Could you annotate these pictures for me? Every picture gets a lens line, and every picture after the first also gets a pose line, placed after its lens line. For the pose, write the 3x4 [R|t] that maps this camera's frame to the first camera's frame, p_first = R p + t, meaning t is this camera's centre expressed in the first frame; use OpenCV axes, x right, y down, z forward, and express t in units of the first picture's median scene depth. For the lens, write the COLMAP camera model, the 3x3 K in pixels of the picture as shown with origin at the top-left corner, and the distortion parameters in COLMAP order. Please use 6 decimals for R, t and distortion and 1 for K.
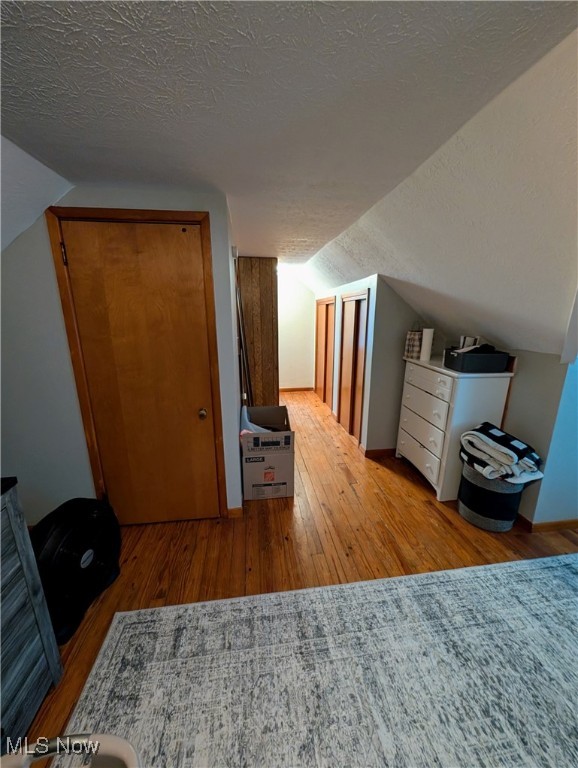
lens RADIAL K [[289.7, 0, 290.5], [0, 289.7, 386.2], [0, 0, 1]] dist [-0.002568, 0.000534]
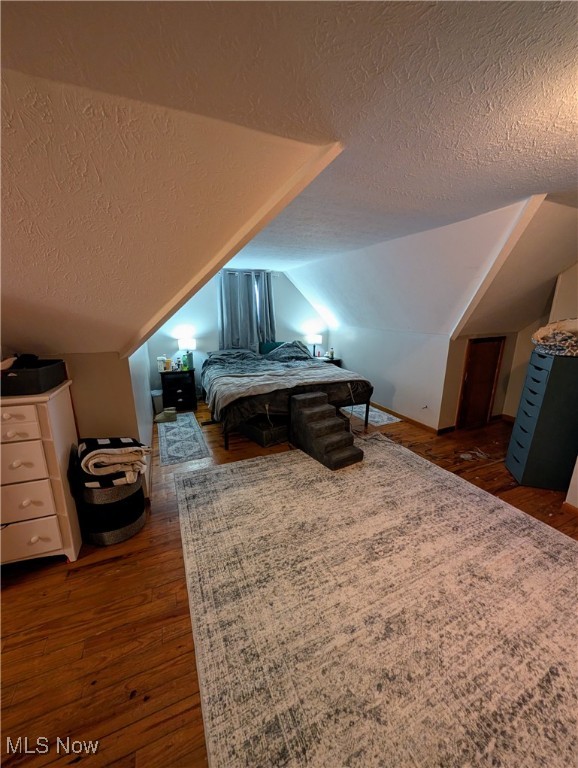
lens RADIAL K [[289.7, 0, 290.5], [0, 289.7, 381.7], [0, 0, 1]] dist [-0.002568, 0.000534]
pose [[-0.267531, -0.220736, 0.937925, -0.391979], [0.229758, 0.930714, 0.284575, -0.202687], [-0.935756, 0.291628, -0.198279, 0.755078]]
